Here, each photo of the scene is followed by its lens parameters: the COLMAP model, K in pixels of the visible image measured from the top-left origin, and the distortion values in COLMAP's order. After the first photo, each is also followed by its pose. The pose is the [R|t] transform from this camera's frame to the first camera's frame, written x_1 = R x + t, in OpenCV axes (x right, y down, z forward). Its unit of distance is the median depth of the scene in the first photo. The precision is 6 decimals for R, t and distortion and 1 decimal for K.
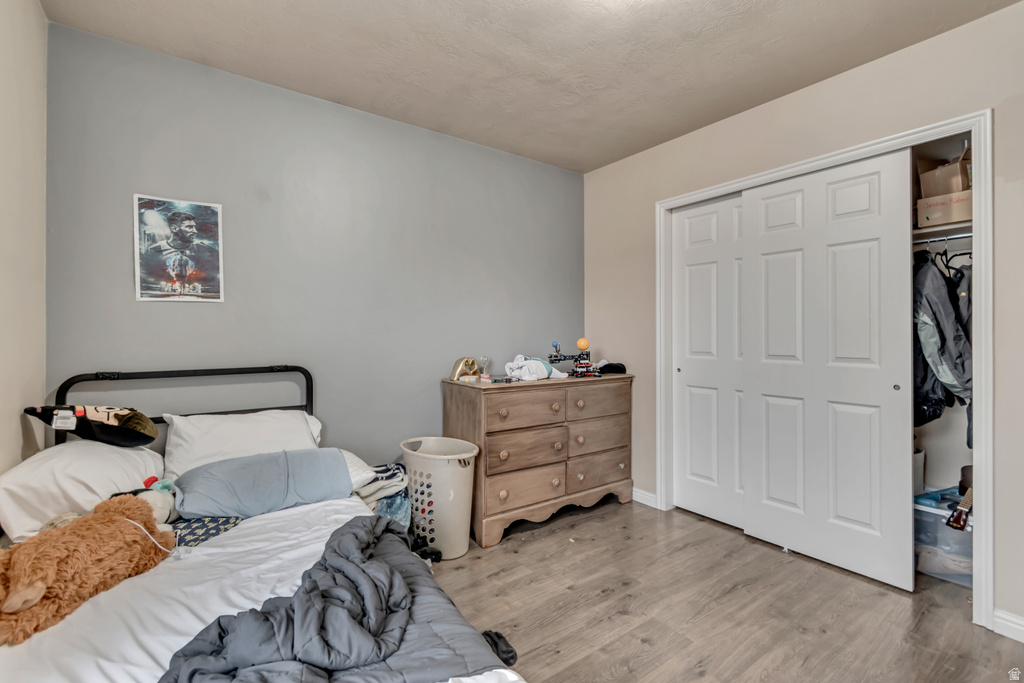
lens RADIAL K [[462.0, 0, 507.7], [0, 462.0, 347.5], [0, 0, 1]] dist [0.000608, 0.000249]
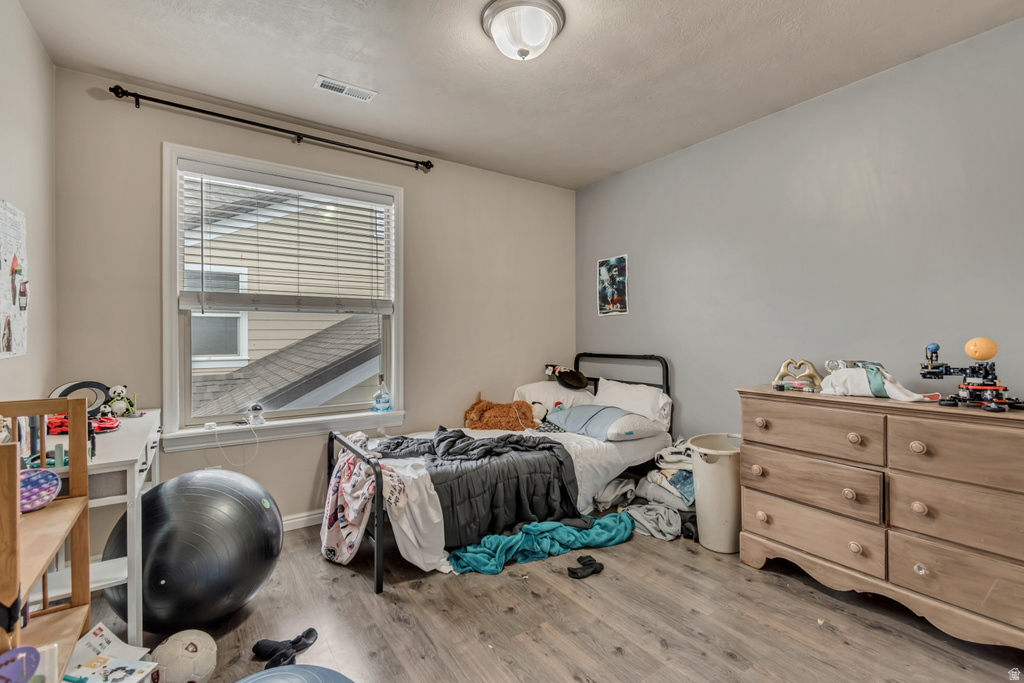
lens RADIAL K [[462.0, 0, 507.7], [0, 462.0, 347.5], [0, 0, 1]] dist [0.000608, 0.000249]
pose [[-0.036050, 0.029706, -0.998908, 1.030482], [-0.016305, 0.999408, 0.030310, -0.022569], [0.999217, 0.017380, -0.035544, 0.644758]]
